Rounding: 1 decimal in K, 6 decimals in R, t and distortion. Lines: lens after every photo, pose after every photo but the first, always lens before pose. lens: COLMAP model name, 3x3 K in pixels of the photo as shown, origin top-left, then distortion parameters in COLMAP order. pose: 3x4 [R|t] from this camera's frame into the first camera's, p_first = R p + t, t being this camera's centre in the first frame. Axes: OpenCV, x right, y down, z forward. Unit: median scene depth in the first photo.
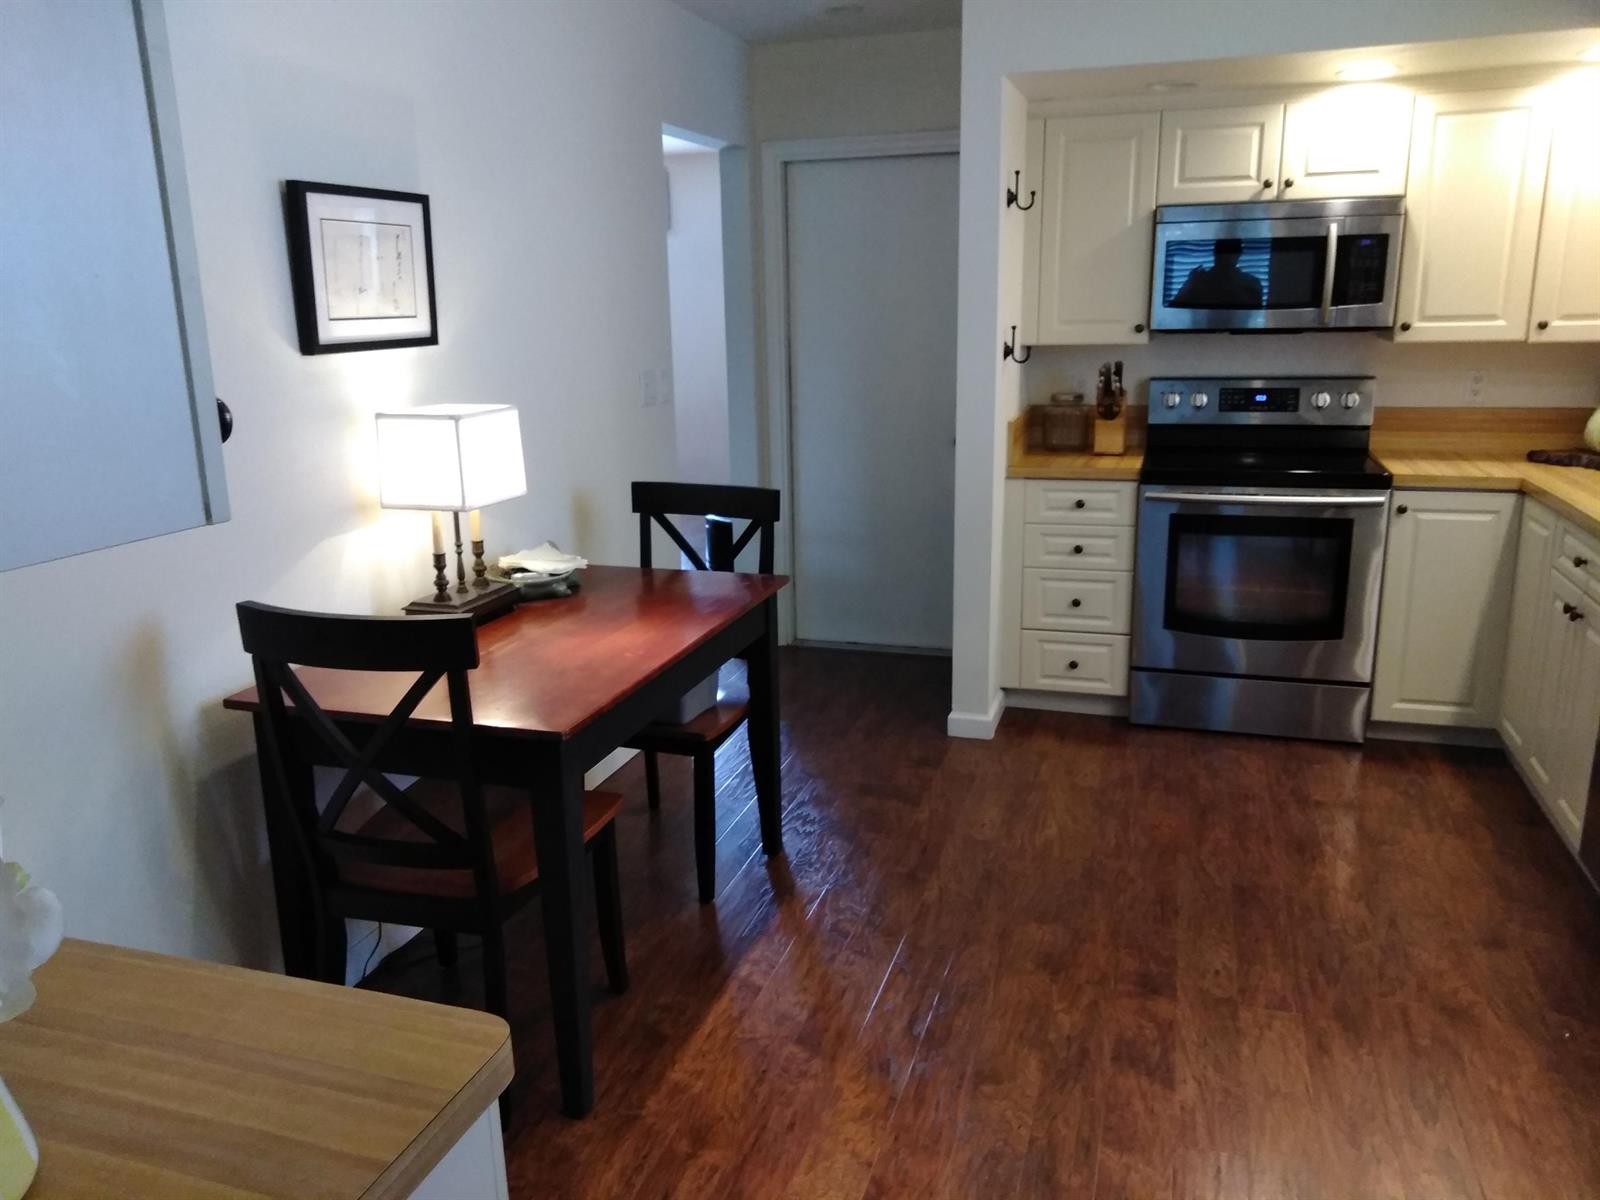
lens RADIAL K [[1206.5, 0, 799.1], [0, 1206.5, 599.9], [0, 0, 1]] dist [0.007757, -0.000306]
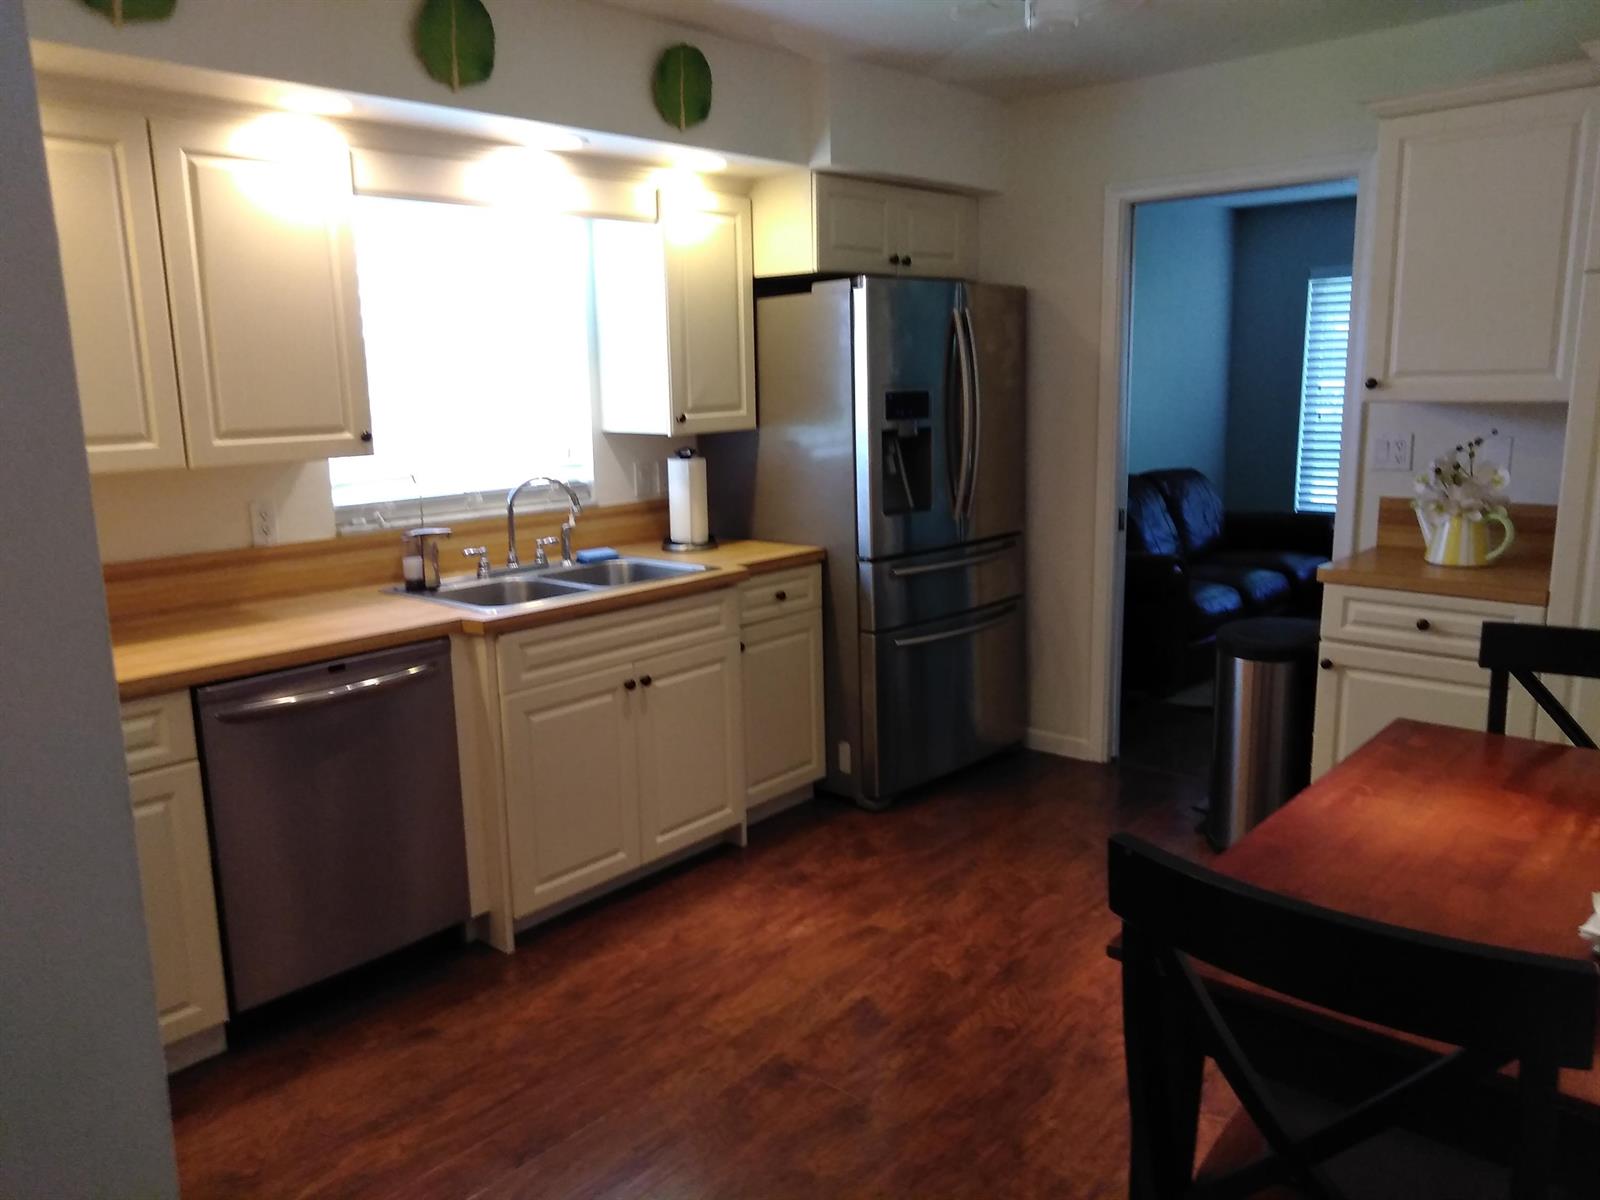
lens RADIAL K [[1206.5, 0, 796.9], [0, 1206.5, 597.4], [0, 0, 1]] dist [0.007757, -0.000306]
pose [[-0.913479, -0.038252, 0.405084, -0.109959], [0.138458, 0.906935, 0.397867, -0.446101], [-0.382604, 0.419530, -0.823170, 1.738915]]
